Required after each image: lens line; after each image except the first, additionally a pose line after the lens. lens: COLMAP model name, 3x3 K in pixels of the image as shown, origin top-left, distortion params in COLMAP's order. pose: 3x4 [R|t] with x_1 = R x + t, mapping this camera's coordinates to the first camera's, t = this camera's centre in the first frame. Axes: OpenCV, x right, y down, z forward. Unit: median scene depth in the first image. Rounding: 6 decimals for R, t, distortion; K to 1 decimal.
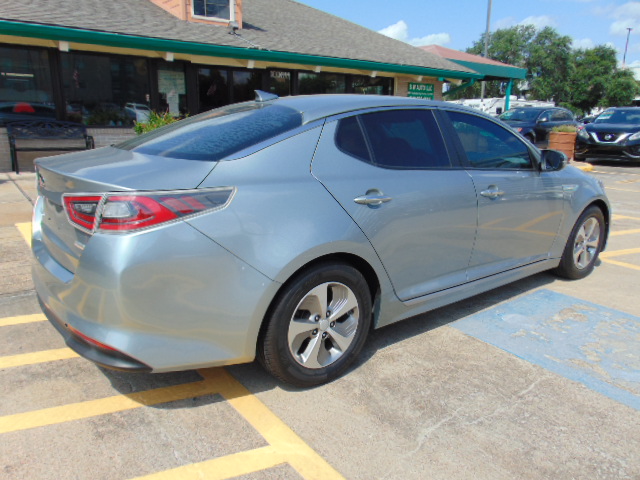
lens RADIAL K [[473.3, 0, 315.8], [0, 473.3, 239.5], [0, 0, 1]] dist [-0.007725, 0.047863]
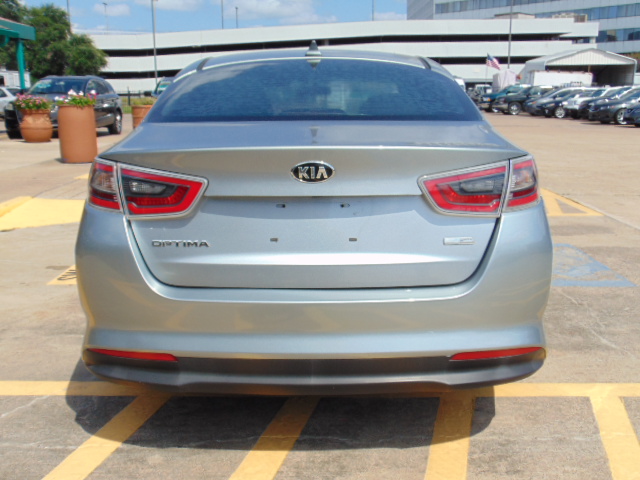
lens RADIAL K [[641.2, 0, 307.7], [0, 641.2, 239.9], [0, 0, 1]] dist [0.002642, -0.003853]
pose [[0.617328, -0.197648, 0.761473, -0.355773], [0.218662, 0.972894, 0.075254, -0.029267], [-0.755707, 0.120049, 0.643813, 0.135035]]
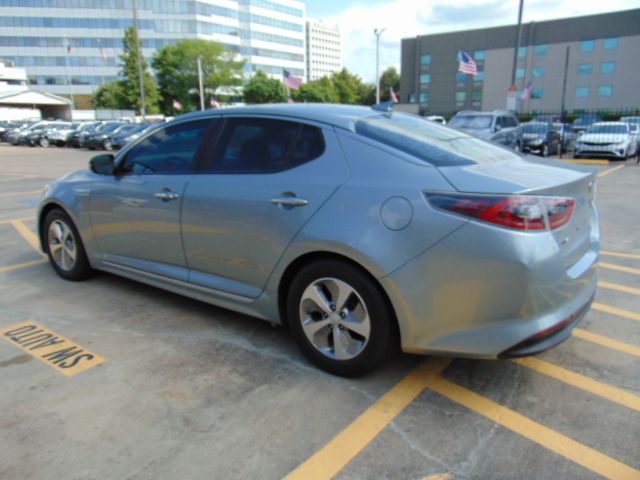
lens RADIAL K [[488.1, 0, 320.0], [0, 488.1, 240.0], [0, 0, 1]] dist [-0.009638, 0.004247]
pose [[-0.287076, -0.240766, 0.927156, -0.424180], [0.240055, 0.918929, 0.312958, -0.150851], [-0.927341, 0.312411, -0.206006, 0.541652]]
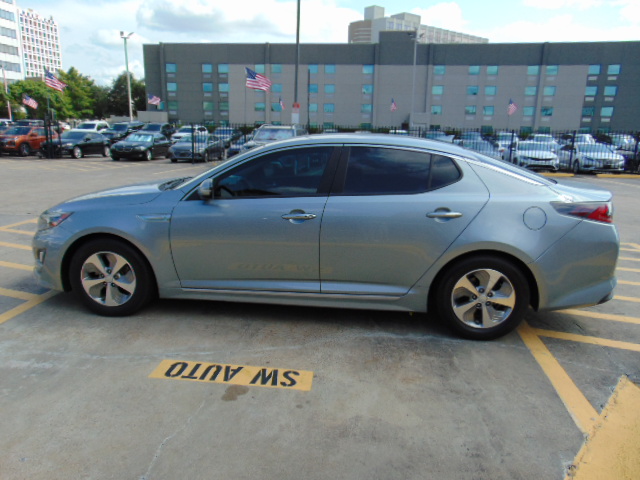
lens RADIAL K [[473.3, 0, 315.8], [0, 473.3, 239.5], [0, 0, 1]] dist [-0.007725, 0.047863]
pose [[-0.726810, -0.185721, 0.661253, -0.300210], [0.138742, 0.903203, 0.406172, -0.243223], [-0.672680, 0.386953, -0.630689, 0.837034]]
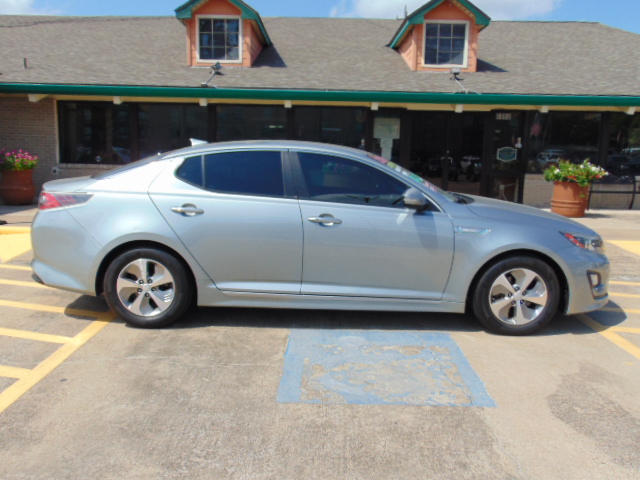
lens RADIAL K [[534.4, 0, 320.0], [0, 534.4, 240.0], [0, 0, 1]] dist [-0.003939, 0.000845]
pose [[0.795860, 0.098723, -0.597379, 0.445918], [-0.162532, 0.985240, -0.053712, 0.008250], [0.583259, 0.139840, 0.800159, -0.025209]]
